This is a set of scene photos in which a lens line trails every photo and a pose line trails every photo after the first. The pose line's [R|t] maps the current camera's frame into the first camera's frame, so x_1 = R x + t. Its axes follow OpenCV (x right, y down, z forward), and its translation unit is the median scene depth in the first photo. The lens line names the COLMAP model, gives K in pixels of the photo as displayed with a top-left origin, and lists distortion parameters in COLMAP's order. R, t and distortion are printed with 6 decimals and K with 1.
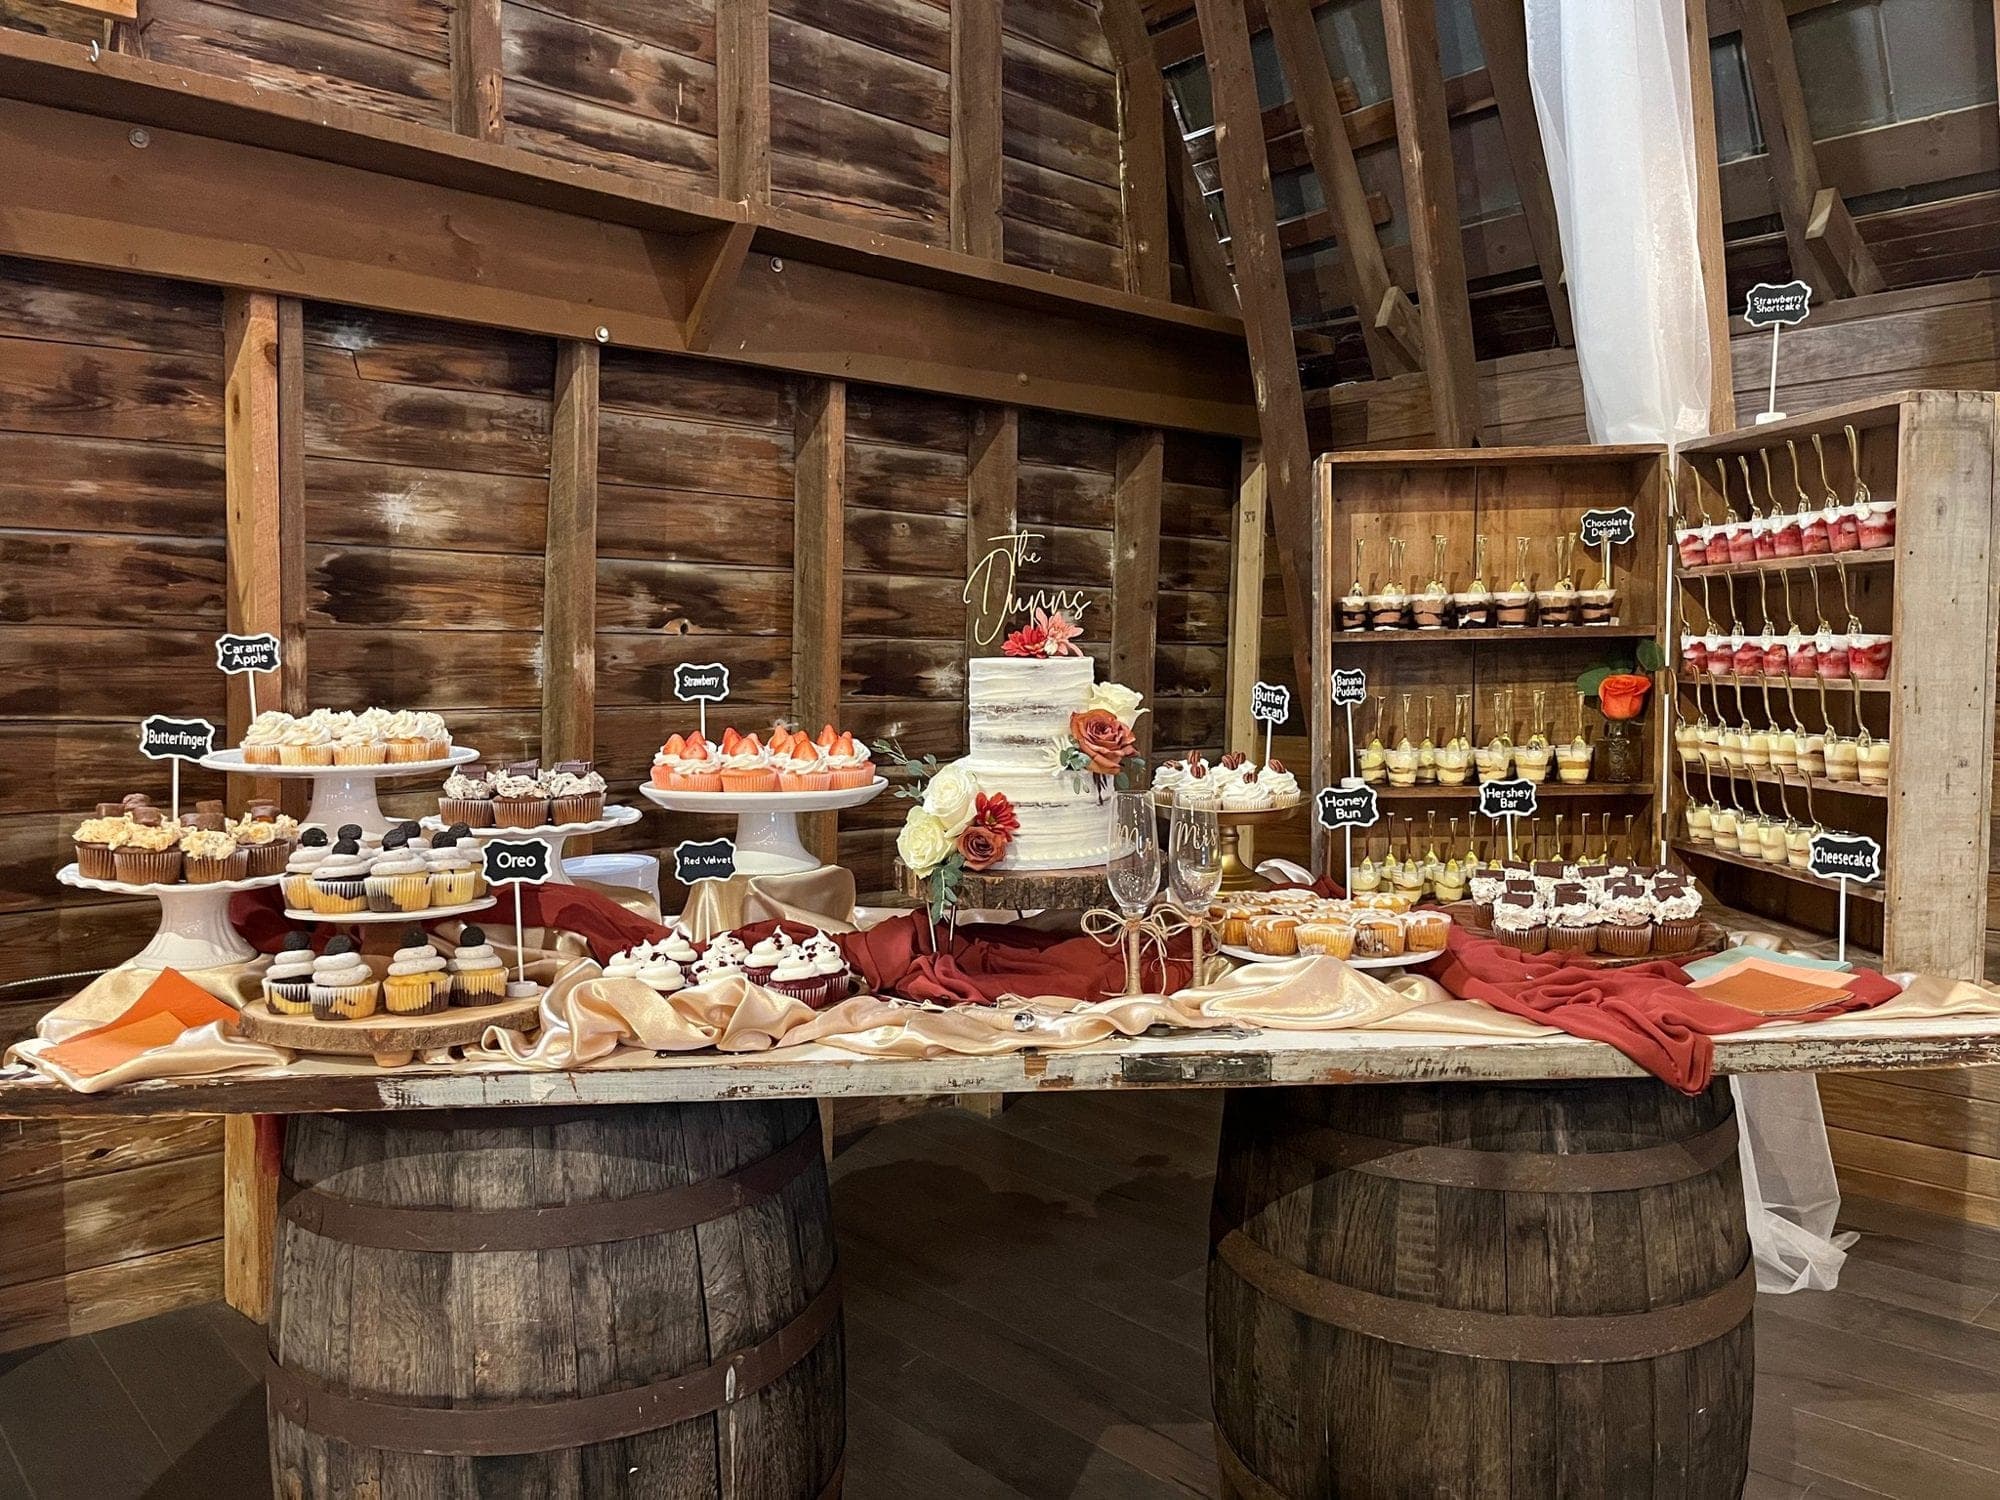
lens RADIAL K [[1548.6, 0, 994.5], [0, 1548.6, 740.9], [0, 0, 1]] dist [0.004694, -0.013949]
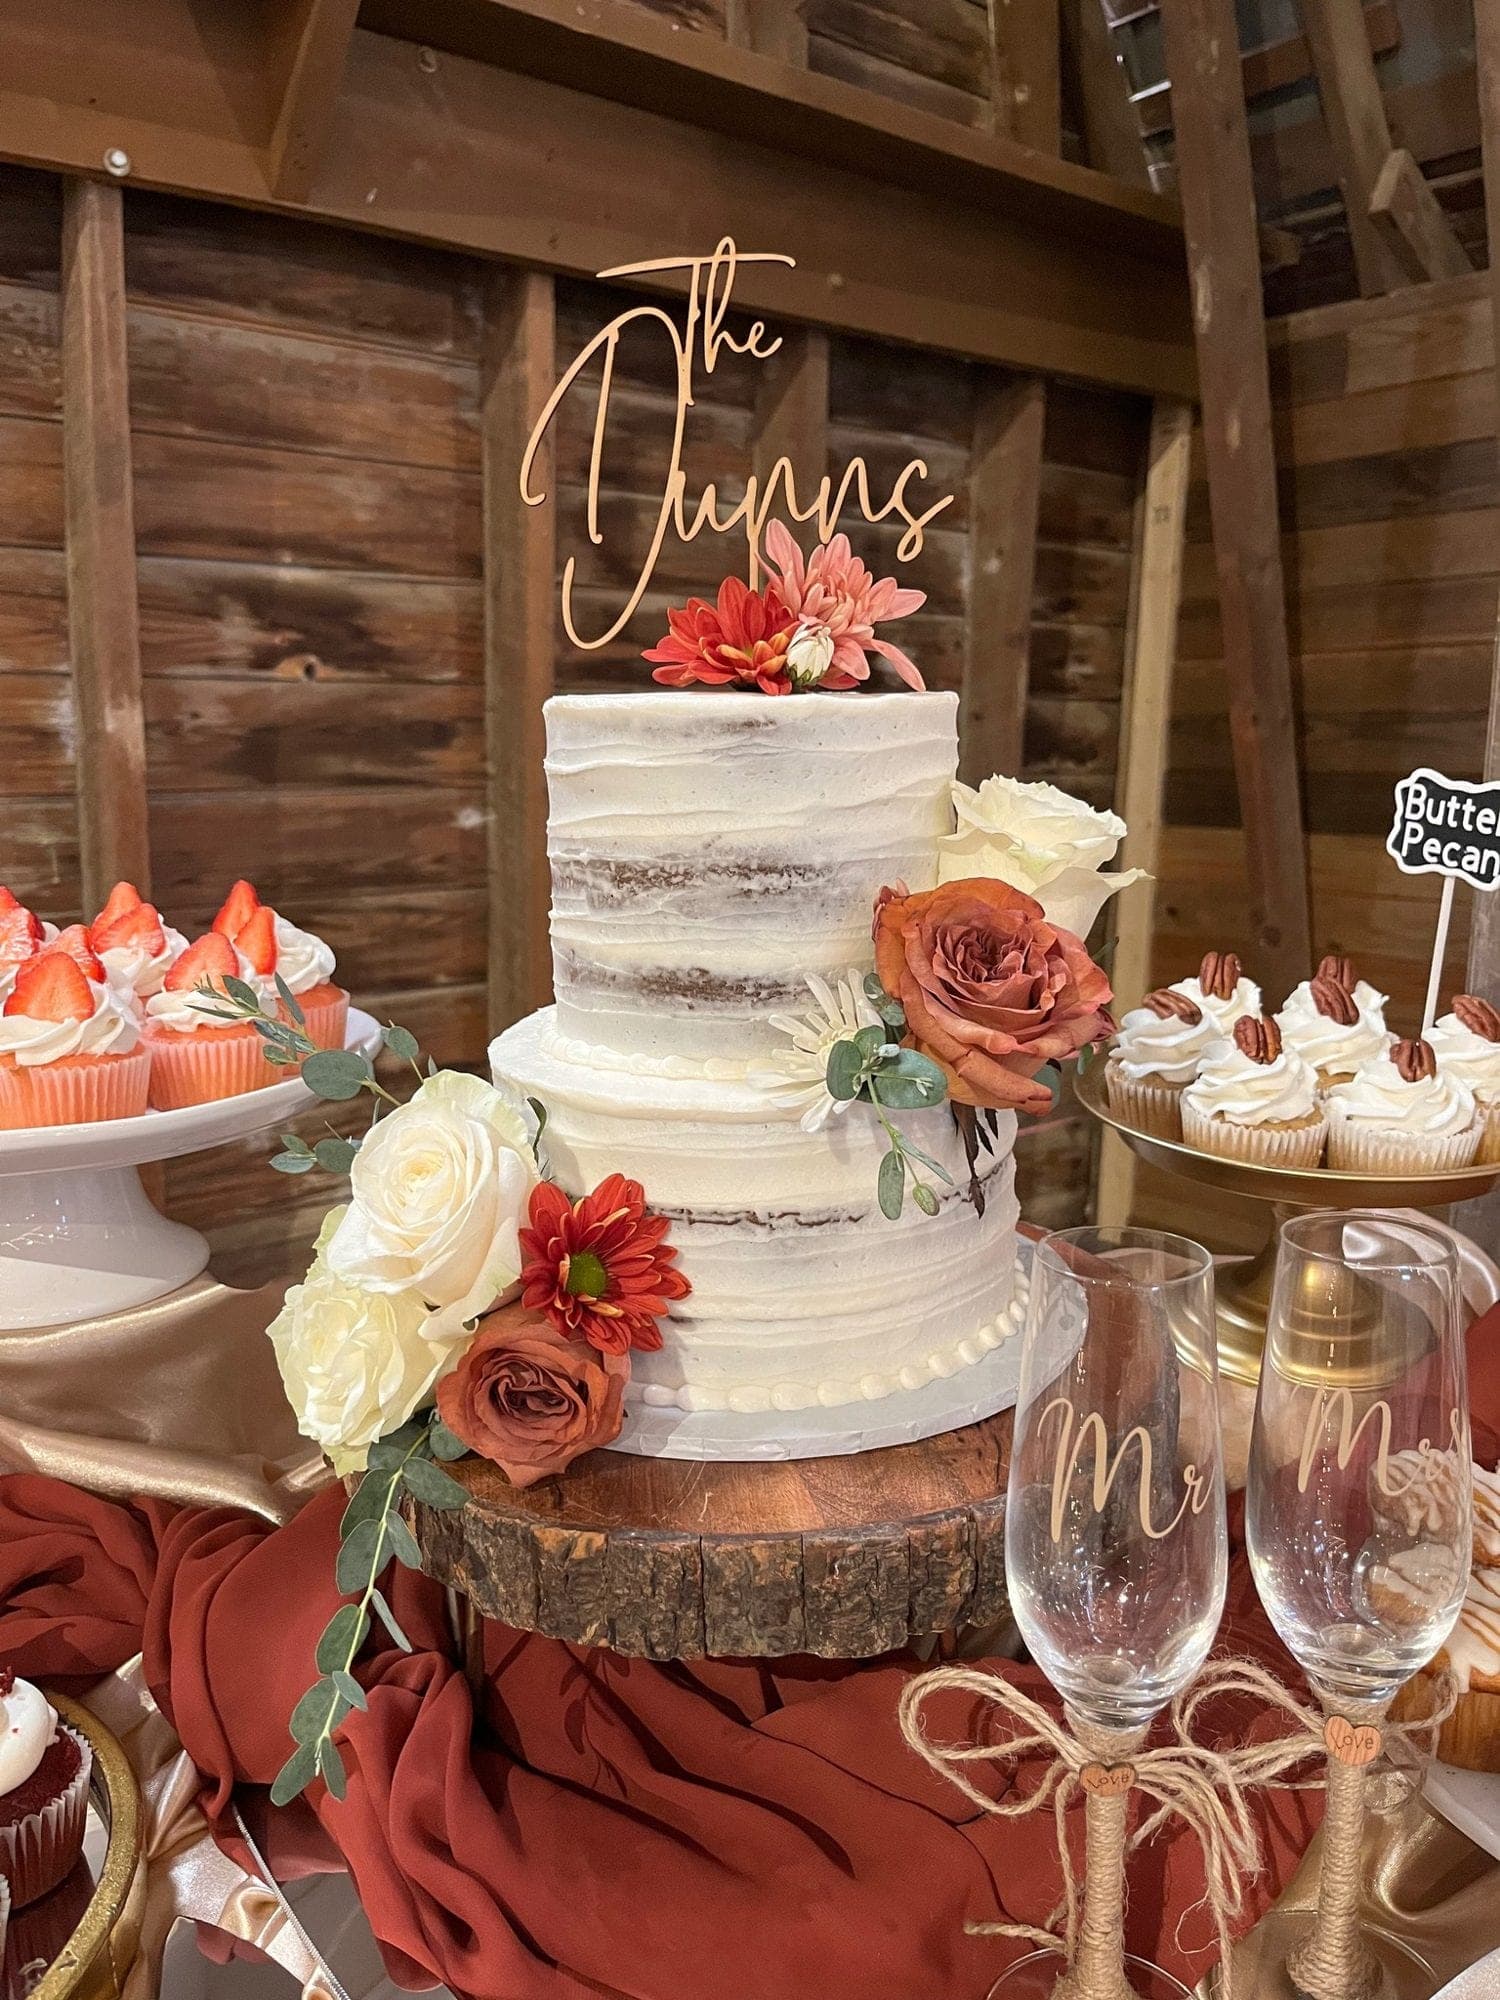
lens RADIAL K [[1548.6, 0, 760.3], [0, 1548.6, 1010.6], [0, 0, 1]] dist [0.004694, -0.013949]
pose [[0.998999, 0.007917, -0.044023, 0.020133], [-0.002132, 0.991518, 0.129949, -0.016131], [0.044678, -0.129725, 0.990543, 0.352864]]
